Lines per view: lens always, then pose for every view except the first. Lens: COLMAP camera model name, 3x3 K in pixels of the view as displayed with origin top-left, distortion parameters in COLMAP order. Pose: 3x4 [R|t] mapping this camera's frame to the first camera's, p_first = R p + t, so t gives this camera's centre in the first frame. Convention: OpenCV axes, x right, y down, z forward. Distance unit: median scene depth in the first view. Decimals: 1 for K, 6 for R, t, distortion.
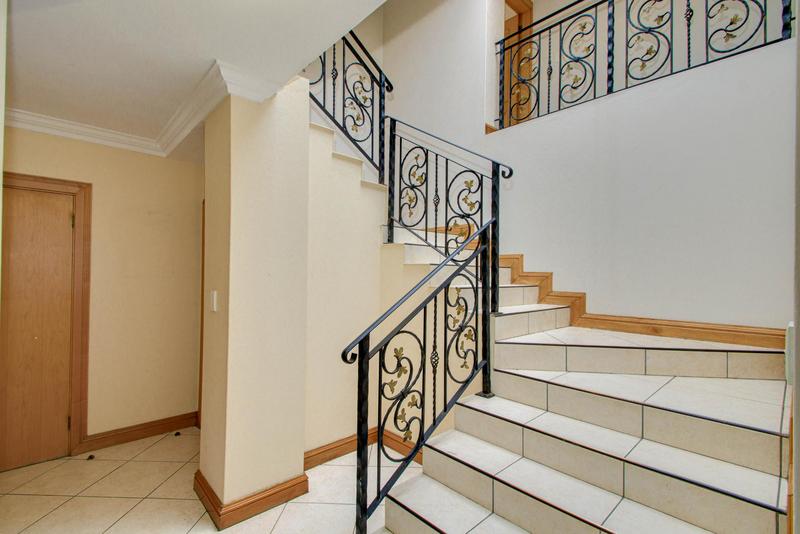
lens RADIAL K [[367.4, 0, 400.7], [0, 367.4, 269.2], [0, 0, 1]] dist [0.016893, -0.001851]
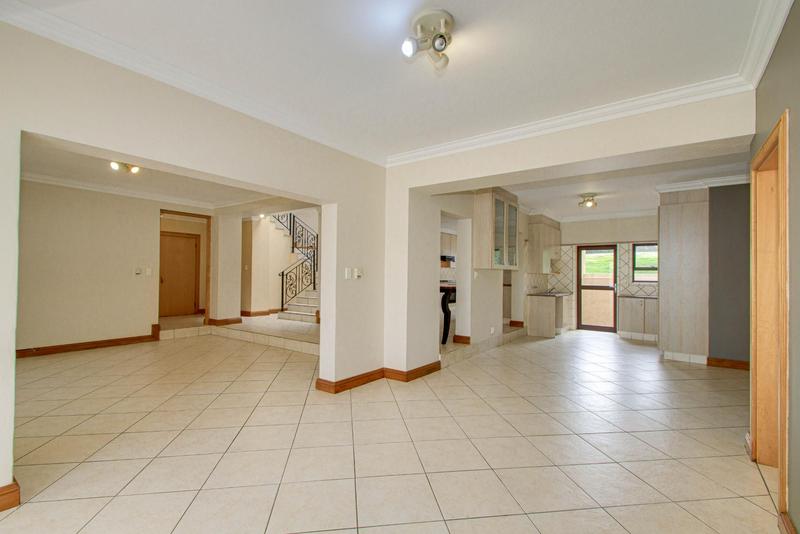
lens RADIAL K [[367.4, 0, 400.2], [0, 367.4, 268.5], [0, 0, 1]] dist [0.016893, -0.001851]
pose [[0.984947, 0.001812, 0.172845, 0.488206], [-0.002547, 0.999989, 0.004030, 0.081333], [-0.172835, -0.004410, 0.984941, -3.402220]]
